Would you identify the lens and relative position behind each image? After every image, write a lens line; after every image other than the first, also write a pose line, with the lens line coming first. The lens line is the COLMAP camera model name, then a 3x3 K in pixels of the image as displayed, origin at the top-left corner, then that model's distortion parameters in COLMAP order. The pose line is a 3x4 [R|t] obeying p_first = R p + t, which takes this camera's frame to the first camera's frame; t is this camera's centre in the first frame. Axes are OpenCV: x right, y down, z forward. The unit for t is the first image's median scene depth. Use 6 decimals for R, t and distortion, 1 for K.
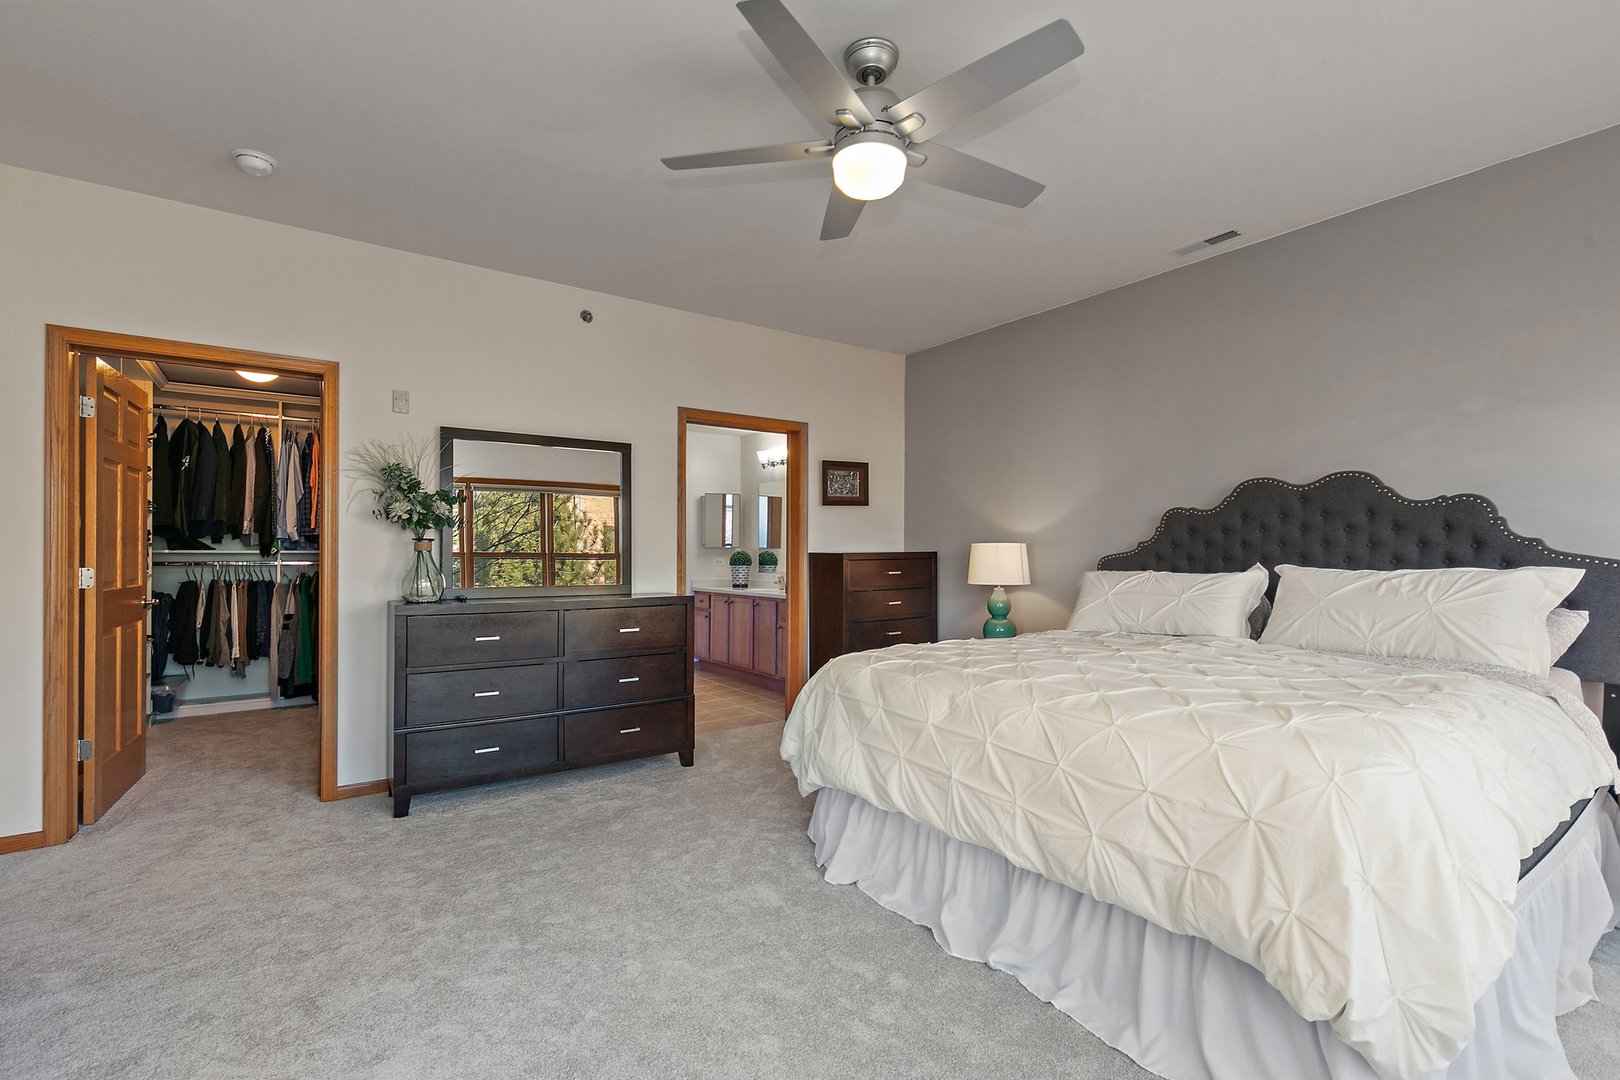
lens RADIAL K [[738.0, 0, 807.6], [0, 738.0, 554.1], [0, 0, 1]] dist [0.005596, 0.000169]
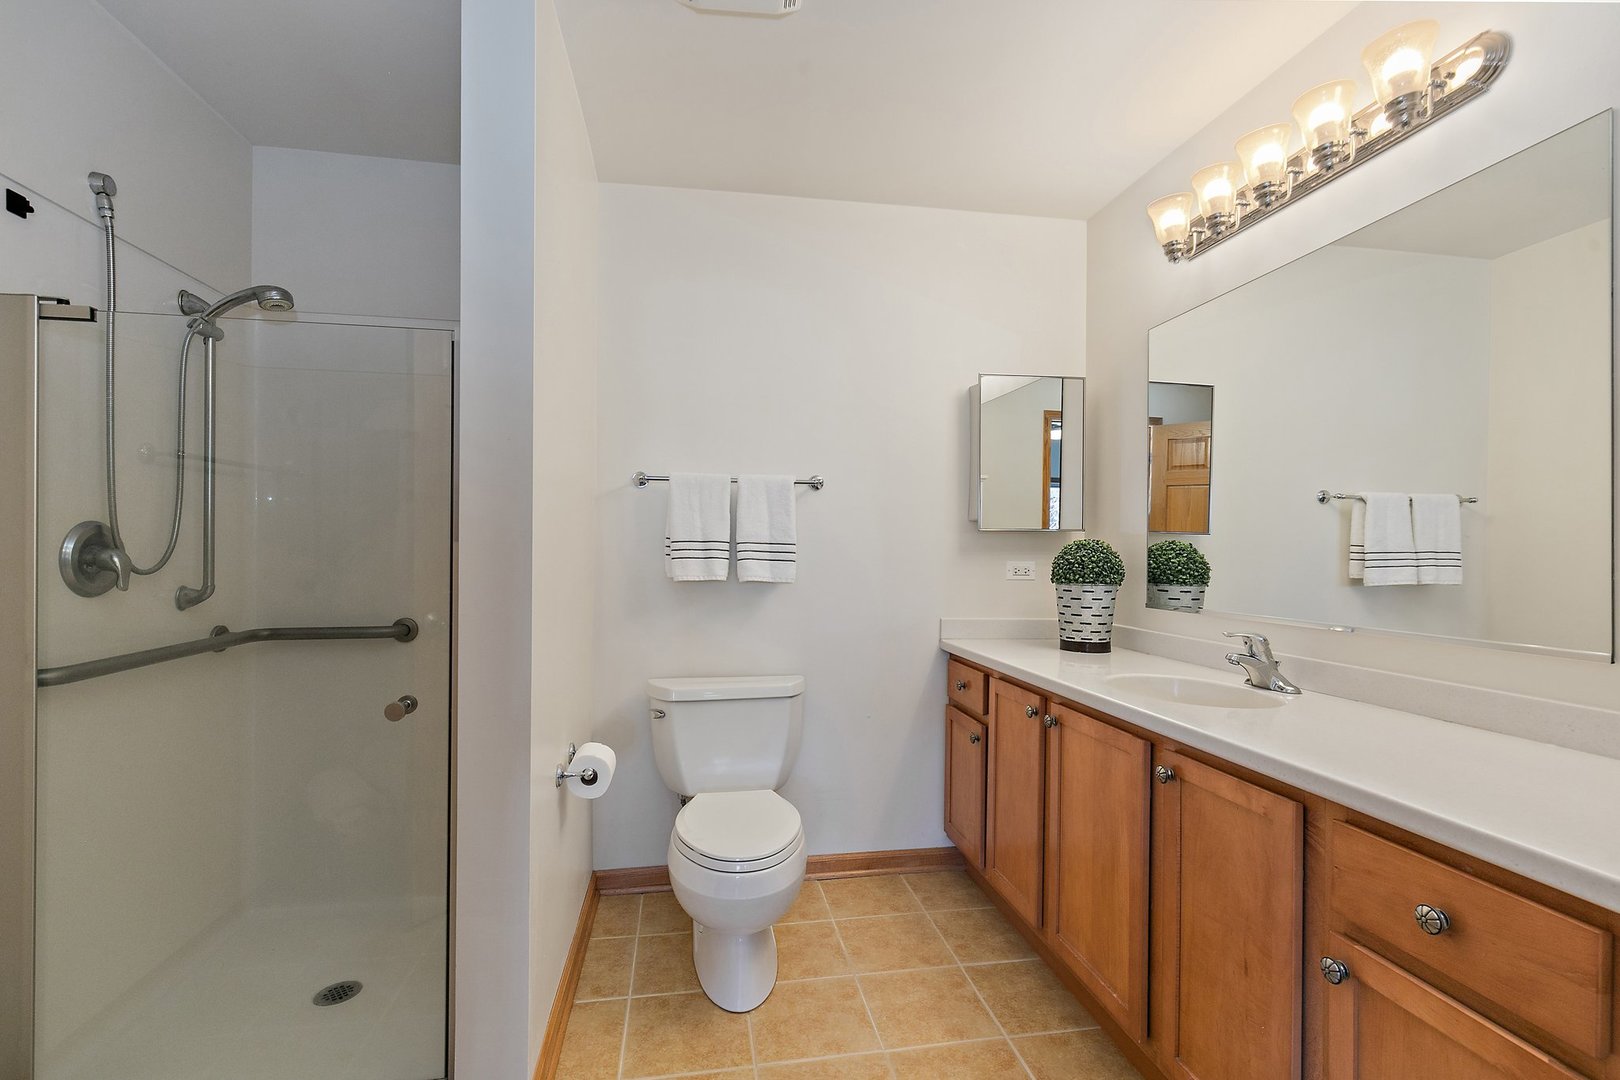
lens RADIAL K [[738.0, 0, 805.3], [0, 738.0, 545.3], [0, 0, 1]] dist [0.005596, 0.000169]
pose [[0.903855, 0.008630, -0.427751, -0.063838], [-0.006319, 0.999957, 0.006821, -0.003444], [0.427791, -0.003462, 0.903871, 0.650995]]
